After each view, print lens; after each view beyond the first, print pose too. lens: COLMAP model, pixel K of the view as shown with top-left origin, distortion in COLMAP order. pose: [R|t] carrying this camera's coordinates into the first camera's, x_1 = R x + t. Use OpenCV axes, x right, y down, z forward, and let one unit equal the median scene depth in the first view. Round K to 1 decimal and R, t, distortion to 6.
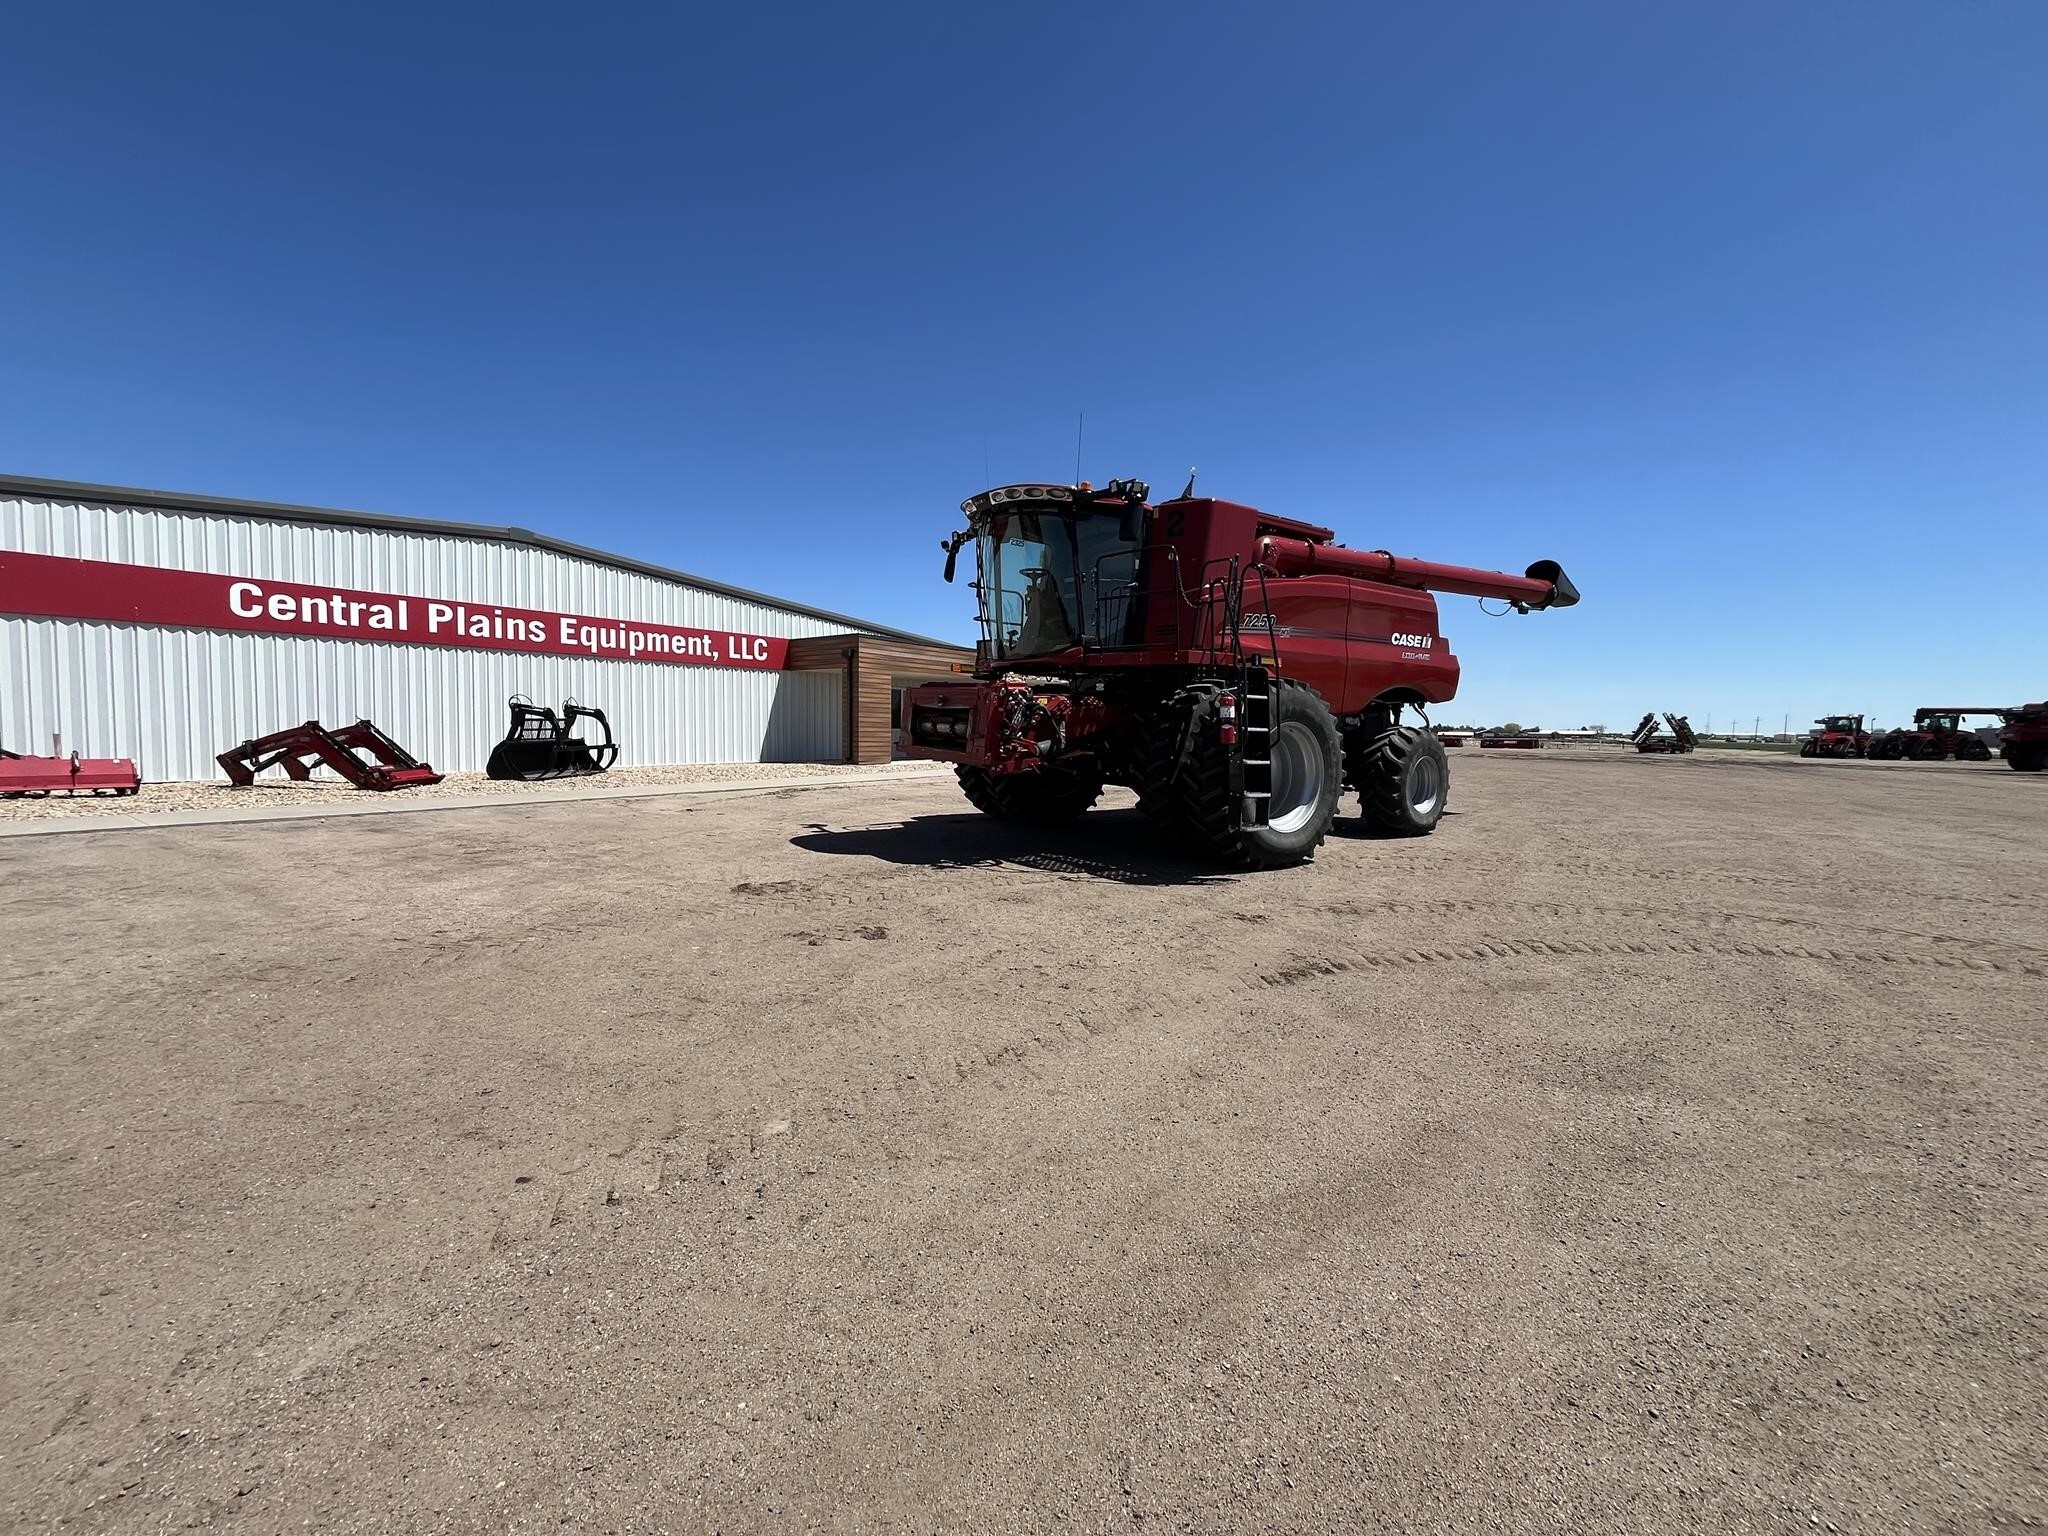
lens RADIAL K [[827.9, 0, 1020.0], [0, 827.9, 768.8], [0, 0, 1]] dist [-0.002966, 0.000276]
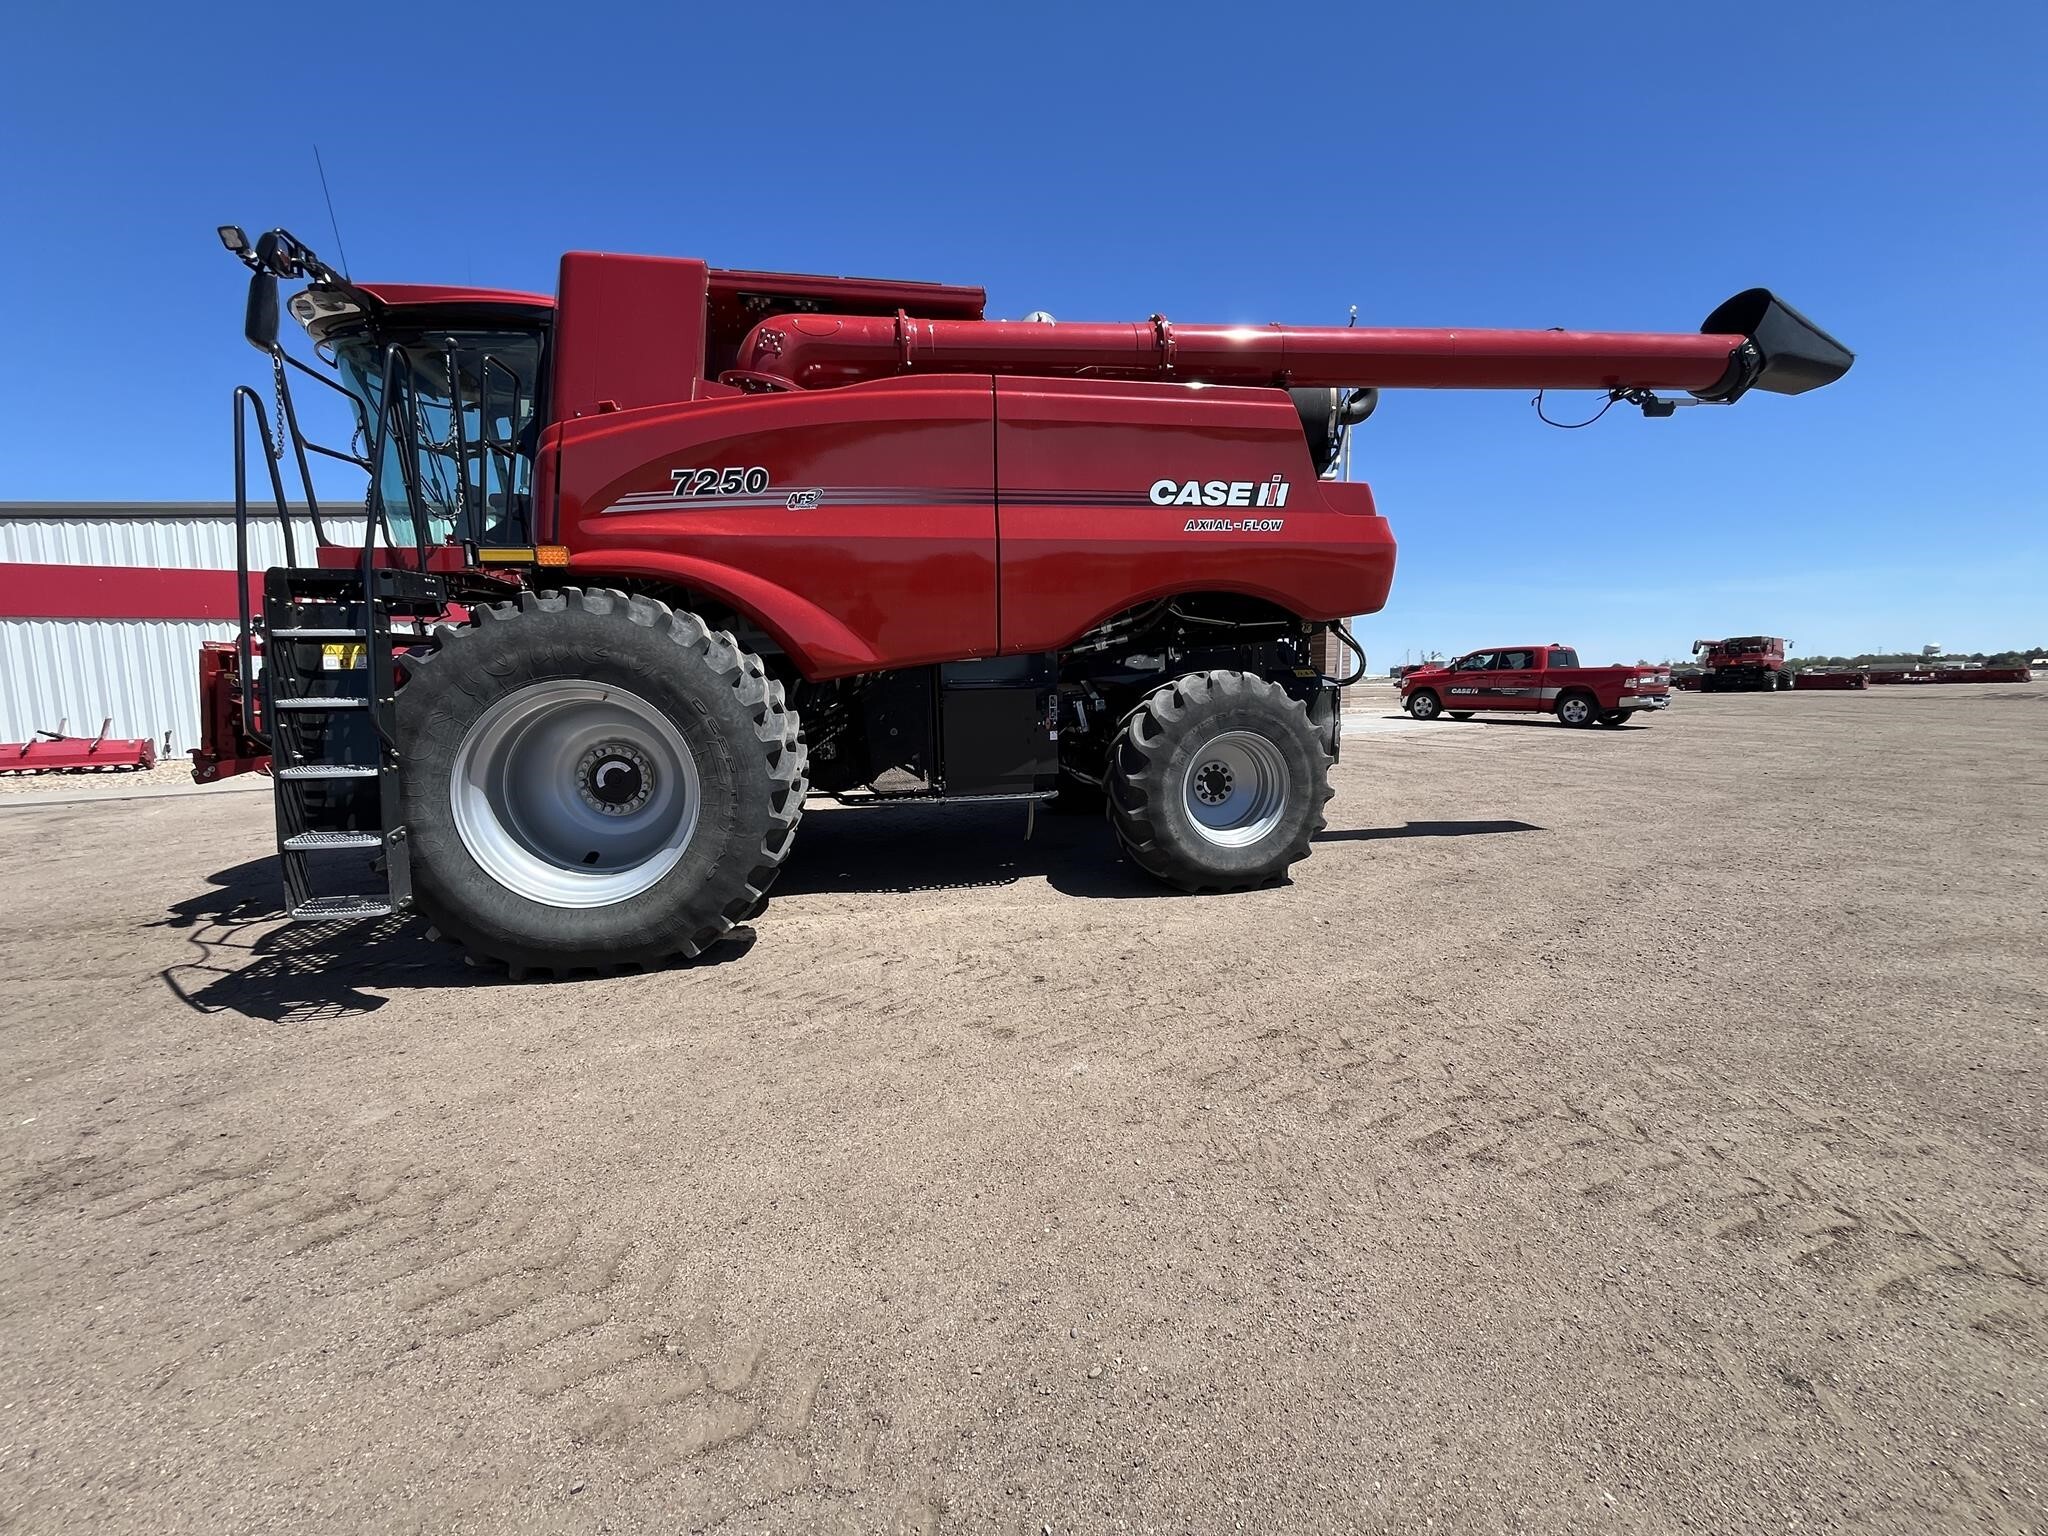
lens RADIAL K [[827.9, 0, 1020.0], [0, 827.9, 768.8], [0, 0, 1]] dist [-0.002966, 0.000276]
pose [[0.912398, 0.011342, -0.409148, 0.336531], [0.012089, 0.998433, 0.054637, -0.012521], [0.409127, -0.054797, 0.910831, 0.295754]]
